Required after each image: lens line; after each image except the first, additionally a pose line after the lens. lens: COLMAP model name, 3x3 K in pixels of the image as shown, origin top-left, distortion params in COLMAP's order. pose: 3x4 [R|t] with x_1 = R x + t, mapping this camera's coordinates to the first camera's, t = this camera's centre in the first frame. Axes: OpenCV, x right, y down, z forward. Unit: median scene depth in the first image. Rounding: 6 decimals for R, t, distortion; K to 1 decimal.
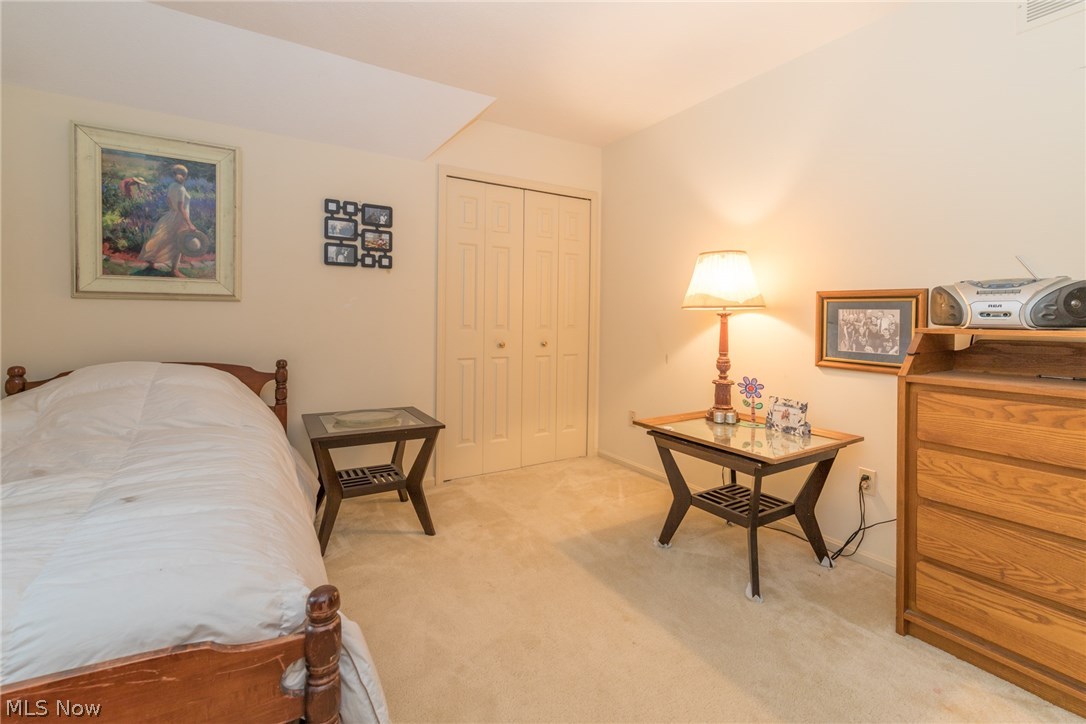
lens RADIAL K [[479.5, 0, 542.4], [0, 479.5, 323.1], [0, 0, 1]] dist [-0.001580, -0.000209]
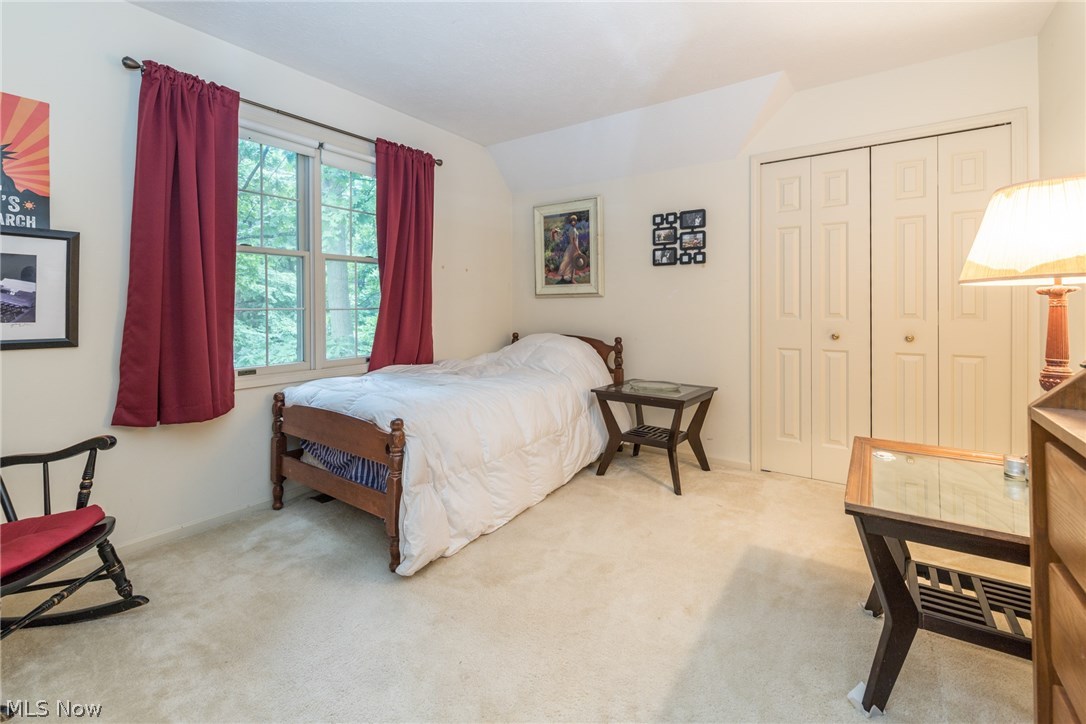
lens RADIAL K [[483.2, 0, 543.1], [0, 483.2, 309.2], [0, 0, 1]] dist [0.000222, 0.000121]
pose [[0.398973, -0.009634, -0.916912, 0.619424], [-0.001795, 0.999935, -0.011288, 0.009556], [0.916961, 0.006149, 0.398930, 0.208886]]
